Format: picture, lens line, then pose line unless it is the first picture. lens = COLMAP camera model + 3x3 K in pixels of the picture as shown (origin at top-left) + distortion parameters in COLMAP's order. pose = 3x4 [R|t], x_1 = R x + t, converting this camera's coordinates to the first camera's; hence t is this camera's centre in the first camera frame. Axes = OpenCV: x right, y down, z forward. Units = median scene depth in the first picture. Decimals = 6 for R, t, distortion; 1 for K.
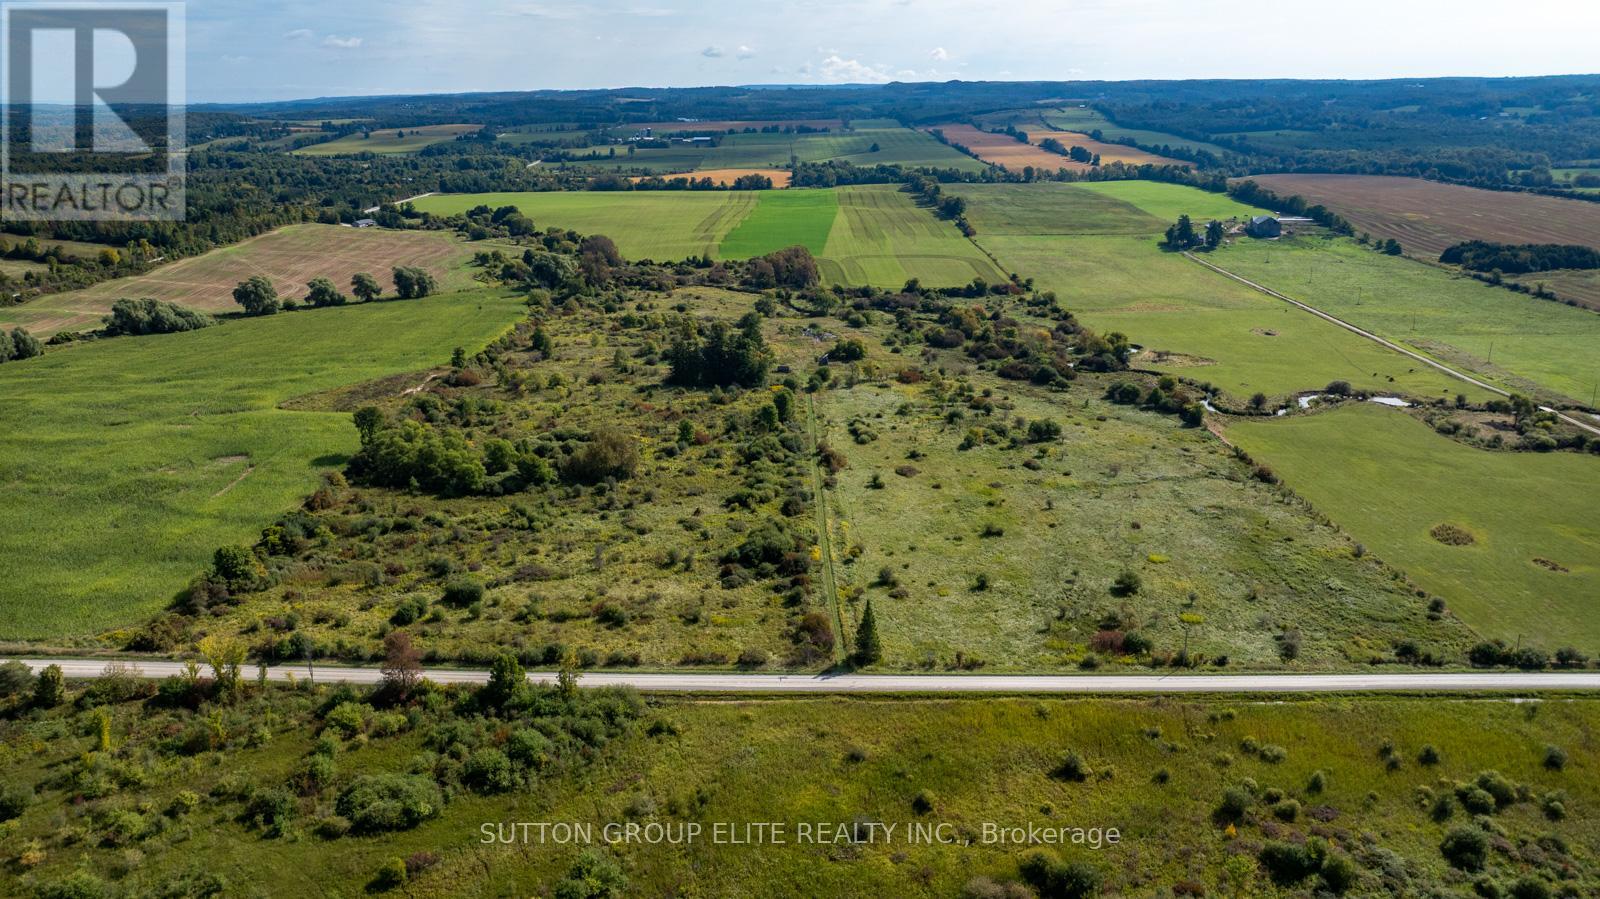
lens RADIAL K [[1158.5, 0, 801.5], [0, 1158.5, 450.8], [0, 0, 1]] dist [-0.021443, 0.004080]
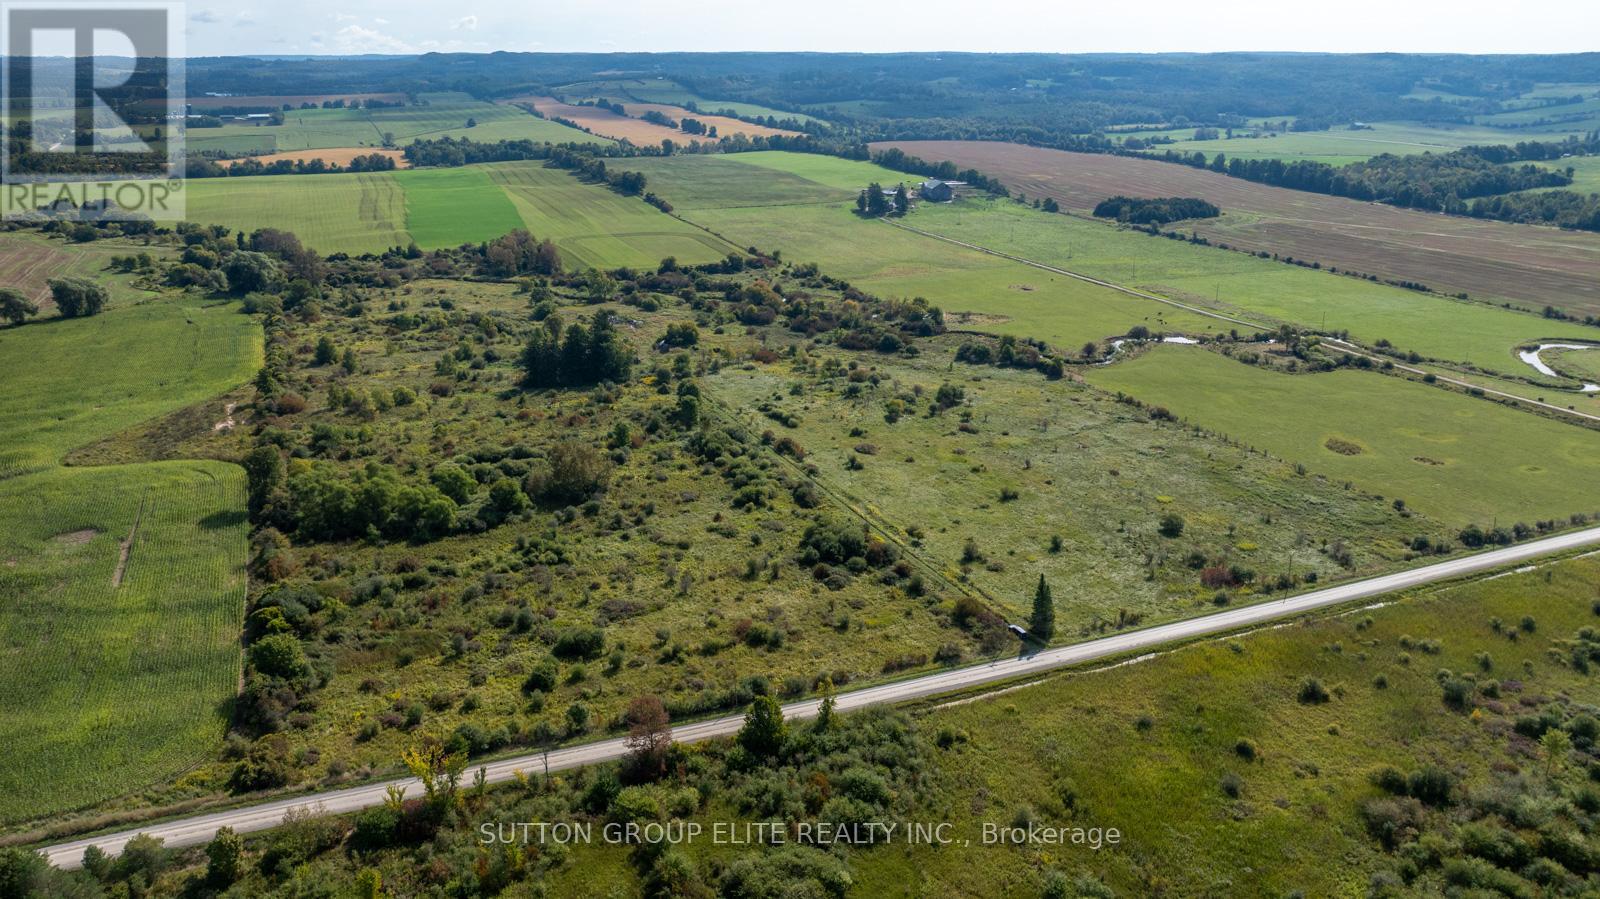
lens RADIAL K [[1180.1, 0, 800.0], [0, 1180.1, 449.5], [0, 0, 1]] dist [-0.024226, 0.008756]
pose [[0.916641, -0.116845, 0.382251, -0.310429], [0.110875, 0.993119, 0.037694, -0.023506], [-0.384026, 0.007830, 0.923289, 0.086442]]
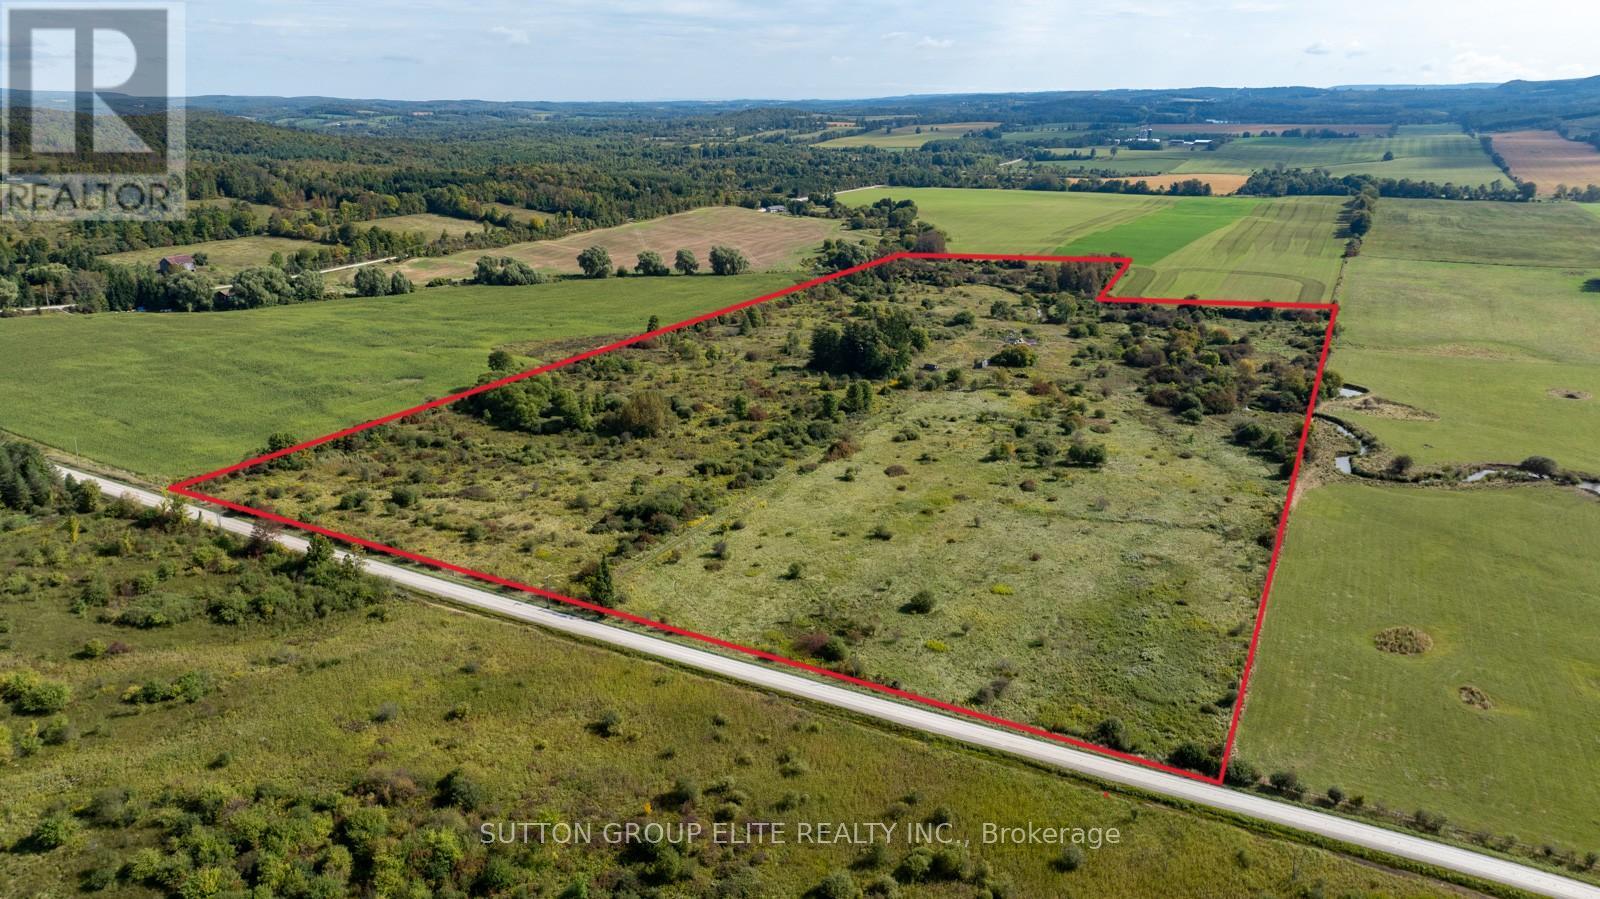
lens RADIAL K [[1180.1, 0, 800.0], [0, 1180.1, 449.5], [0, 0, 1]] dist [-0.024226, 0.008756]
pose [[0.870889, 0.142837, -0.470265, 0.444574], [-0.145384, 0.988886, 0.031121, -0.018308], [0.469484, 0.041266, 0.881976, 0.059609]]
